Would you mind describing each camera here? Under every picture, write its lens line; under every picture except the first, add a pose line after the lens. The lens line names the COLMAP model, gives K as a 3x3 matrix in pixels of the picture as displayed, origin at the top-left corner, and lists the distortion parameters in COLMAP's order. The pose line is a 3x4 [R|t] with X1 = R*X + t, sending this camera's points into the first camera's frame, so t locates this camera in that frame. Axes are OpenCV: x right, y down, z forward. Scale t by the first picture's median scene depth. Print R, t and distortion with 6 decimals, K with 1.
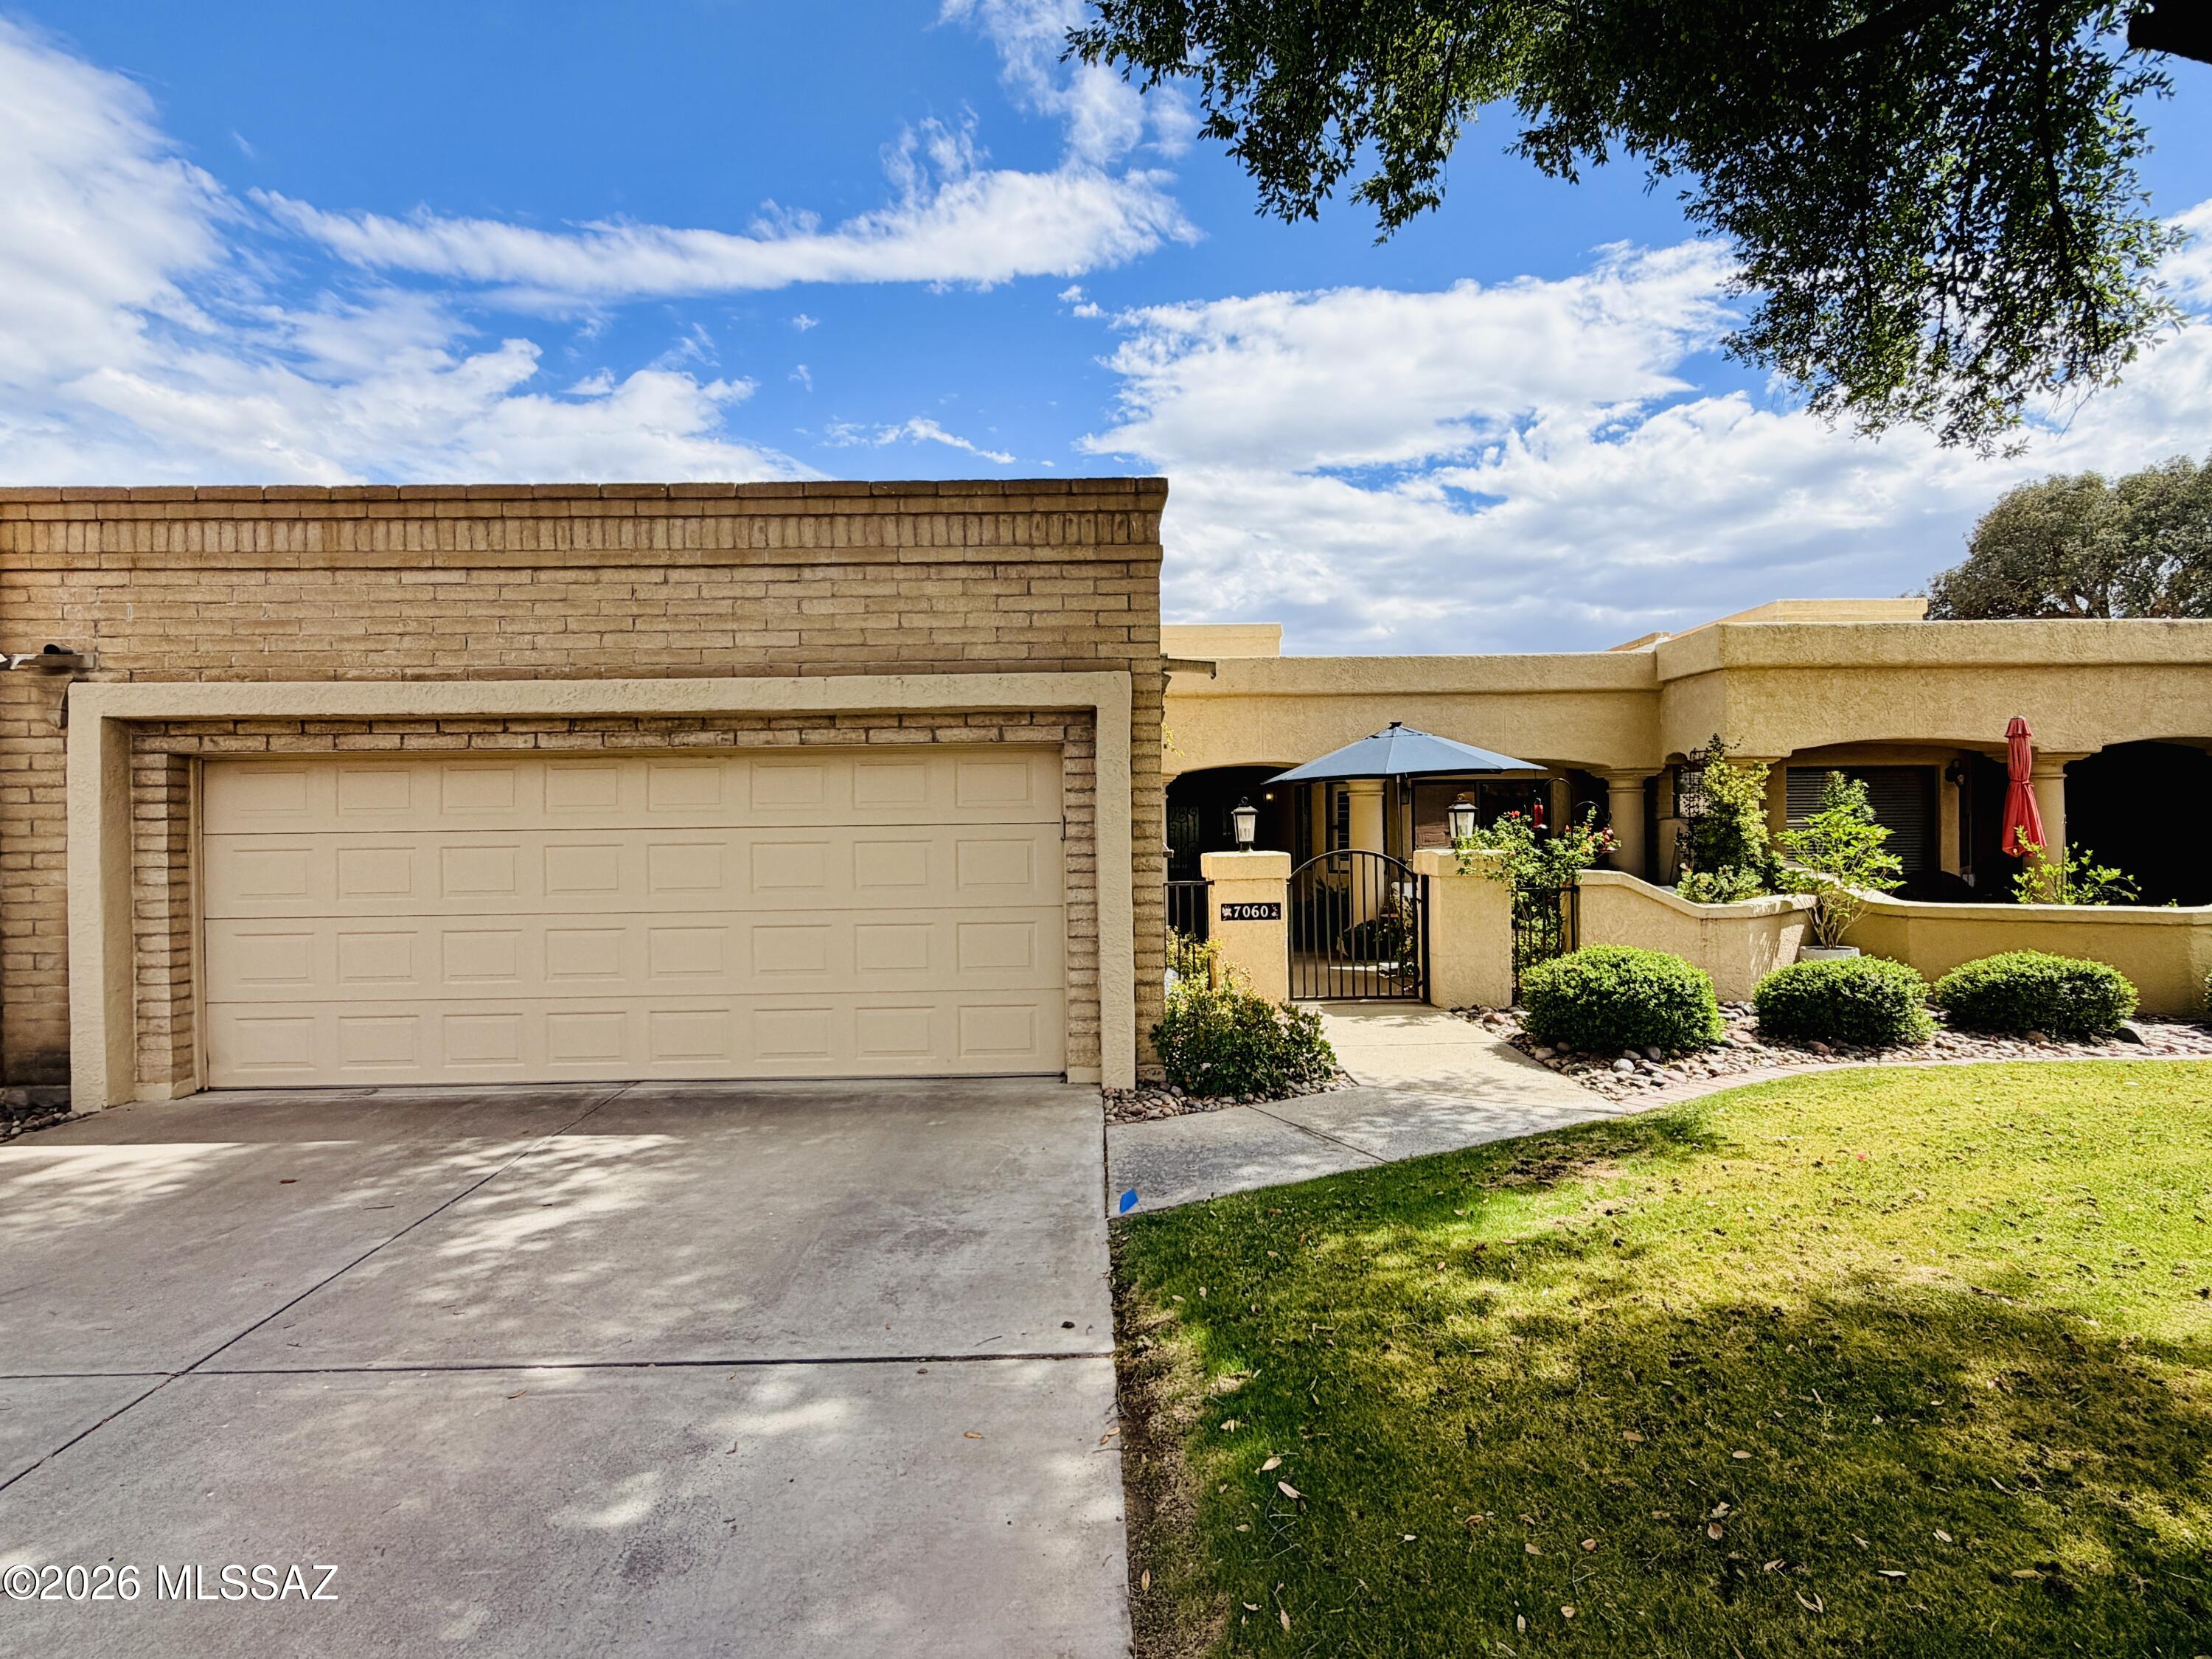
lens RADIAL K [[1115.9, 0, 1112.8], [0, 1115.9, 827.3], [0, 0, 1]] dist [-0.001937, 0.000018]
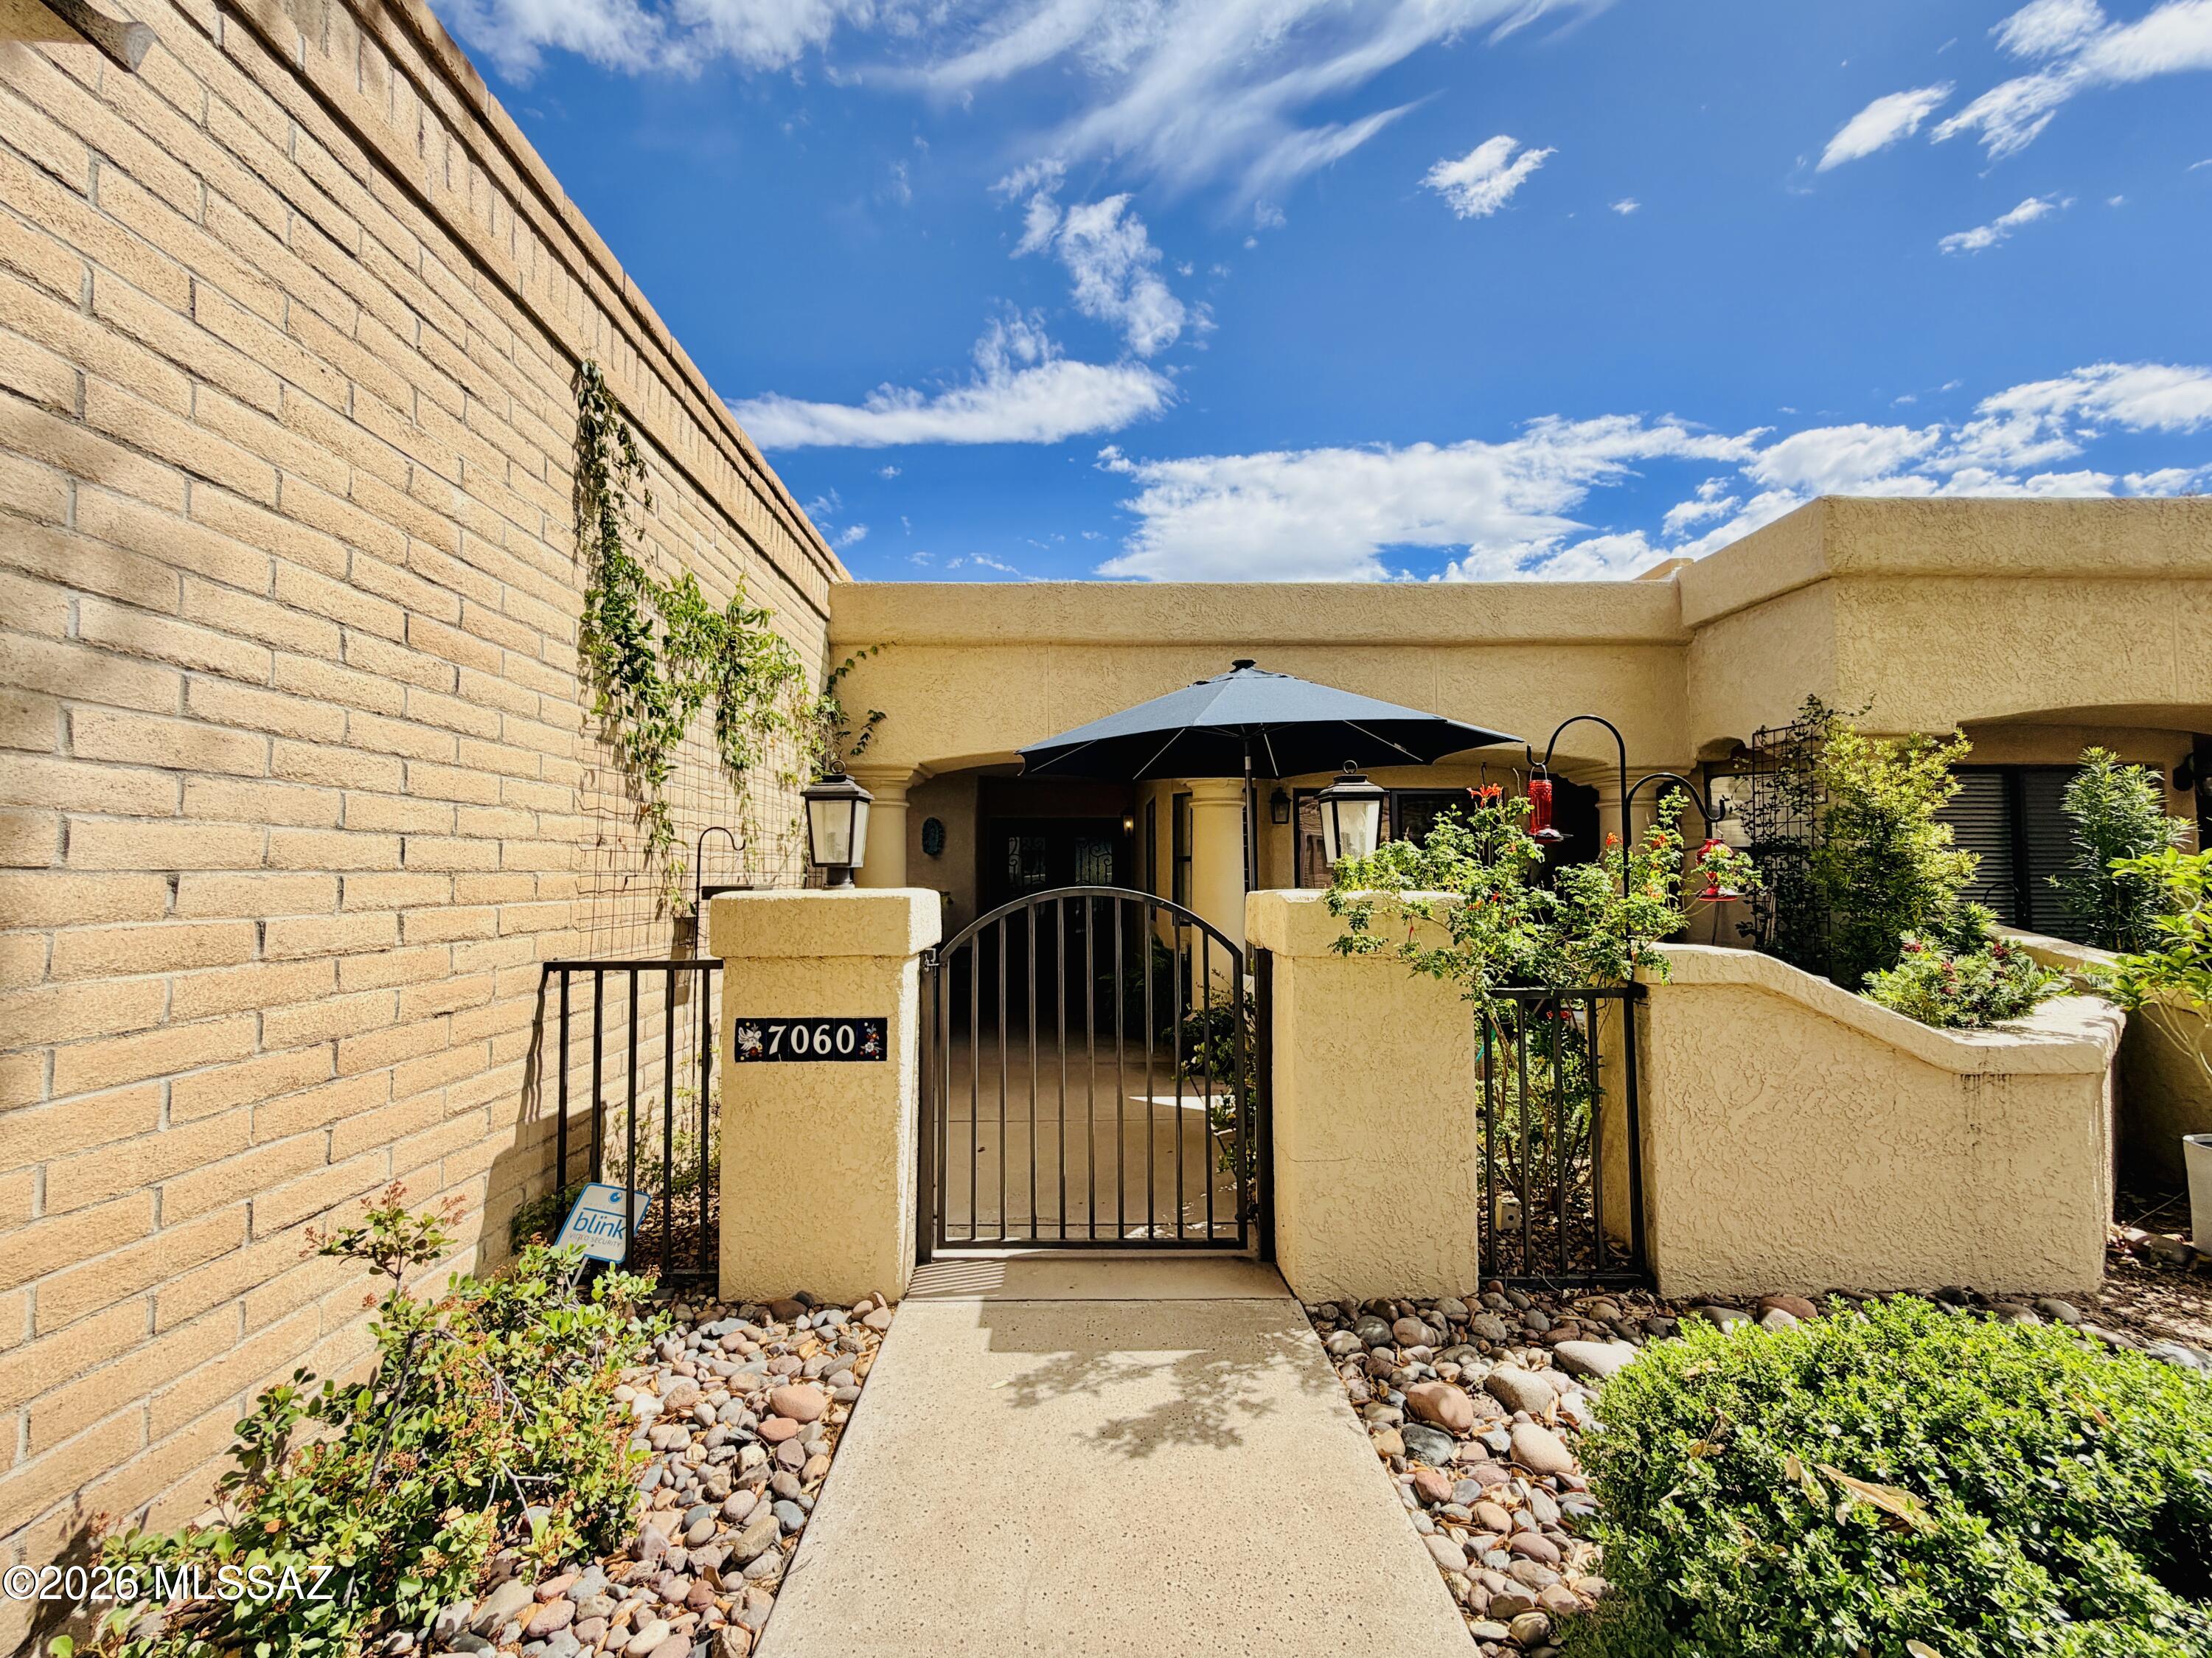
lens RADIAL K [[886.8, 0, 1093.8], [0, 886.8, 838.0], [0, 0, 1]] dist [0.000362, -0.000066]
pose [[0.999838, 0.012083, -0.013315, 0.218799], [-0.012625, 0.999063, -0.041403, 0.015468], [0.012803, 0.041564, 0.999054, 0.659758]]
